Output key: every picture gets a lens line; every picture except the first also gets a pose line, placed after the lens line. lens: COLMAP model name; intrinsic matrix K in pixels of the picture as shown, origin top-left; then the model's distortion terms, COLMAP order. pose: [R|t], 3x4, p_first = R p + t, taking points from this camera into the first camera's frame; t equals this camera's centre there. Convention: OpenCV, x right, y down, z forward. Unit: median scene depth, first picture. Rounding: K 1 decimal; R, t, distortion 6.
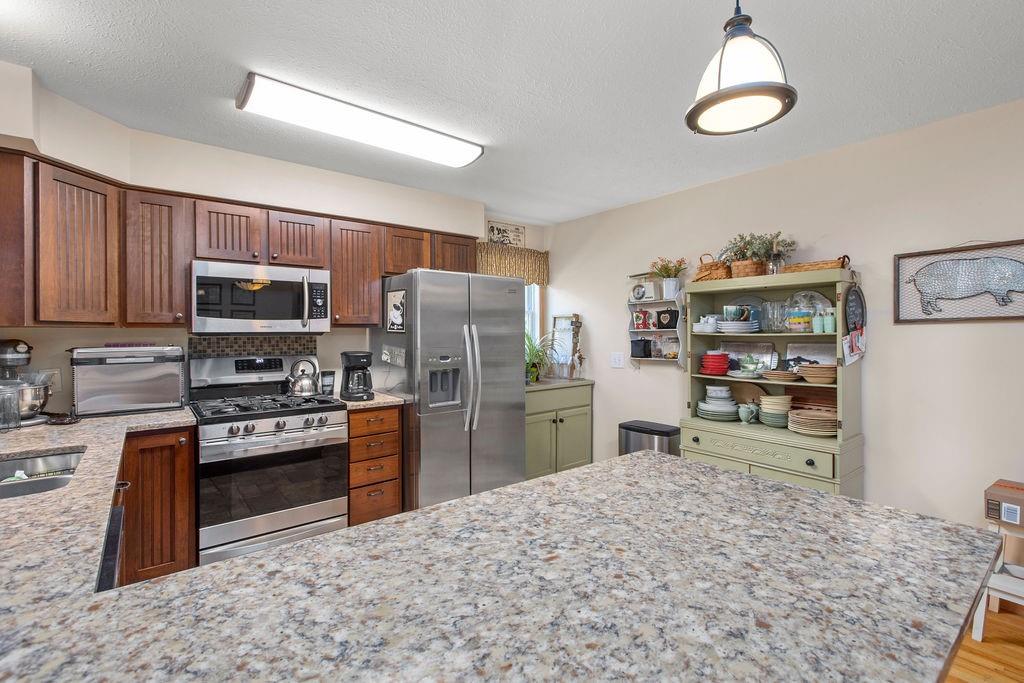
lens RADIAL K [[462.0, 0, 517.9], [0, 462.0, 336.0], [0, 0, 1]] dist [0.000655, -0.001073]
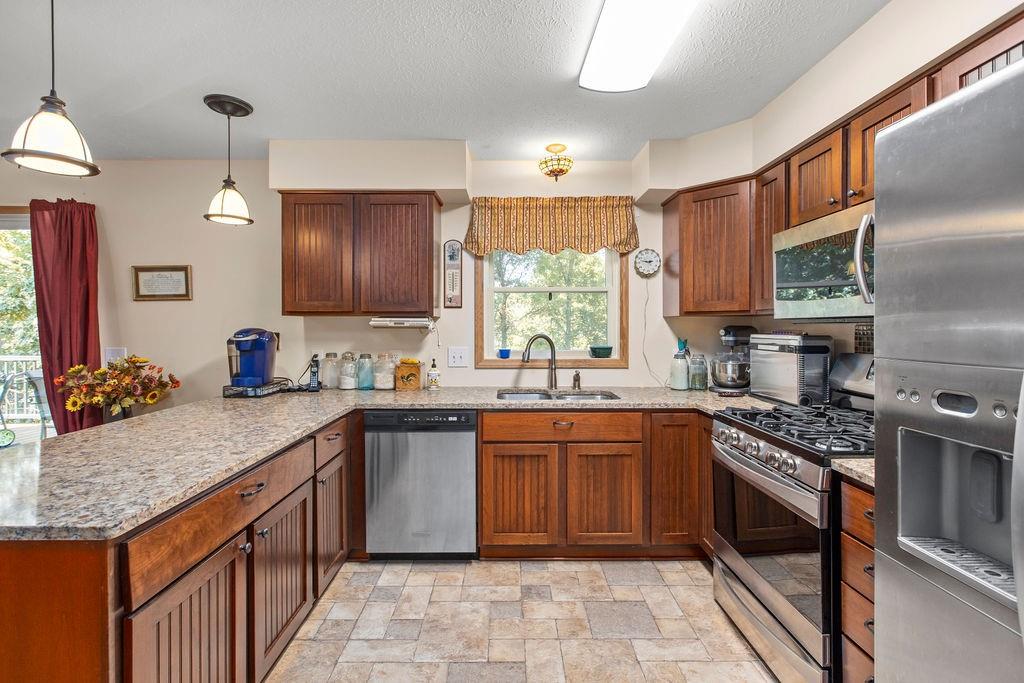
lens RADIAL K [[462.0, 0, 516.9], [0, 462.0, 327.6], [0, 0, 1]] dist [0.000655, -0.001073]
pose [[-0.625489, 0.008171, -0.780190, 0.295446], [0.000486, 0.999949, 0.010084, -0.000415], [0.780233, 0.005928, -0.625462, 1.326415]]
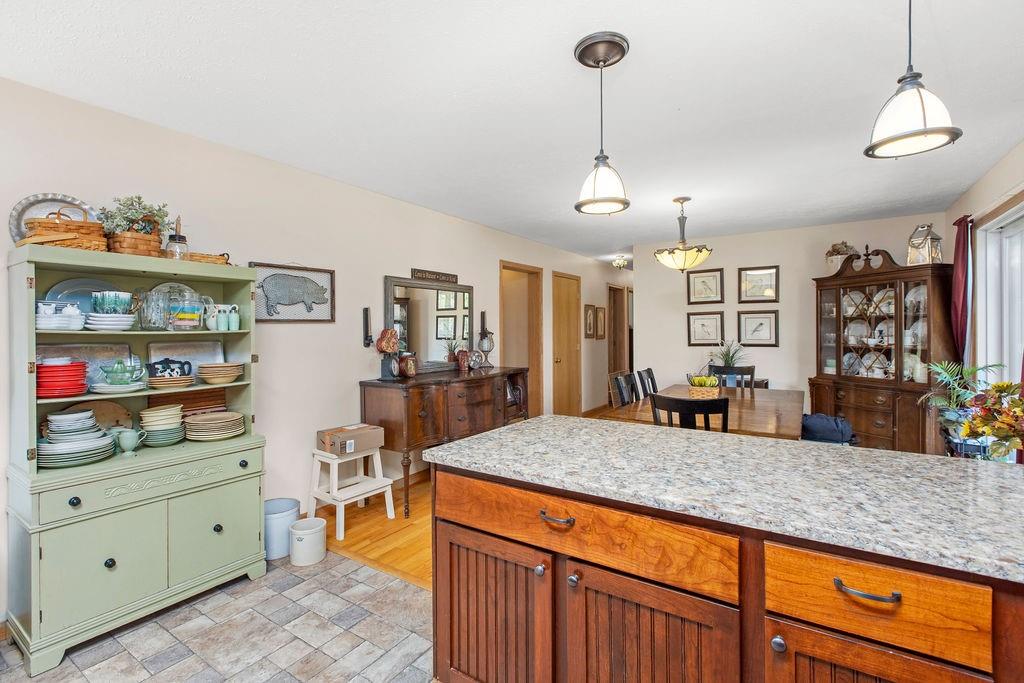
lens RADIAL K [[462.0, 0, 506.3], [0, 462.0, 333.6], [0, 0, 1]] dist [0.000655, -0.001073]
pose [[-0.297602, -0.001153, 0.954689, -0.507272], [0.010998, 0.999929, 0.004636, 0.001954], [-0.954627, 0.011879, -0.297568, 0.841712]]
